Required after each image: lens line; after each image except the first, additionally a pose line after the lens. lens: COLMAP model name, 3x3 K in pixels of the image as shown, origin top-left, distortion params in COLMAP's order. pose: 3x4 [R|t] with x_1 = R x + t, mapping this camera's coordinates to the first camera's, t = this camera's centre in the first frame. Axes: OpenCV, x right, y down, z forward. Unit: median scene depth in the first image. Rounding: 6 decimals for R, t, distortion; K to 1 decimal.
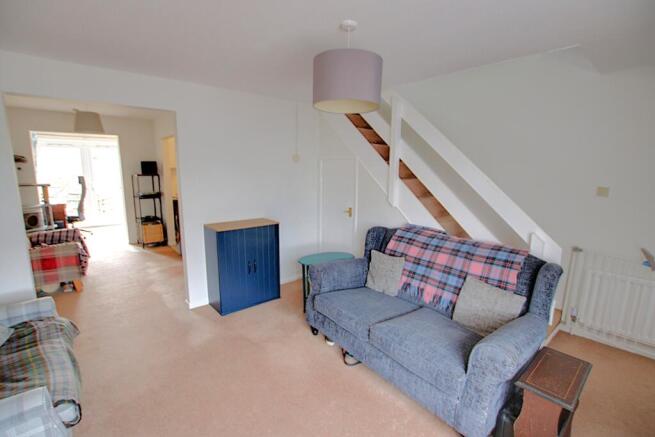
lens RADIAL K [[303.7, 0, 327.5], [0, 303.7, 218.5], [0, 0, 1]] dist [-0.002724, 0.000112]
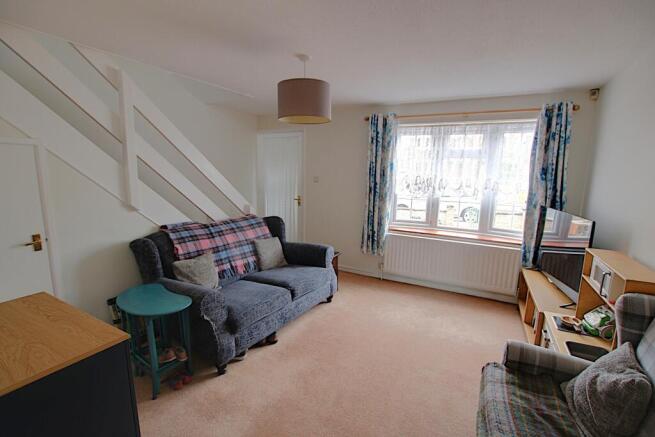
lens RADIAL K [[303.7, 0, 327.5], [0, 303.7, 218.5], [0, 0, 1]] dist [-0.002724, 0.000112]
pose [[-0.355217, -0.160916, 0.920829, -0.776305], [0.131333, 0.966710, 0.219597, -0.146243], [-0.925512, 0.198940, -0.322258, 0.865386]]
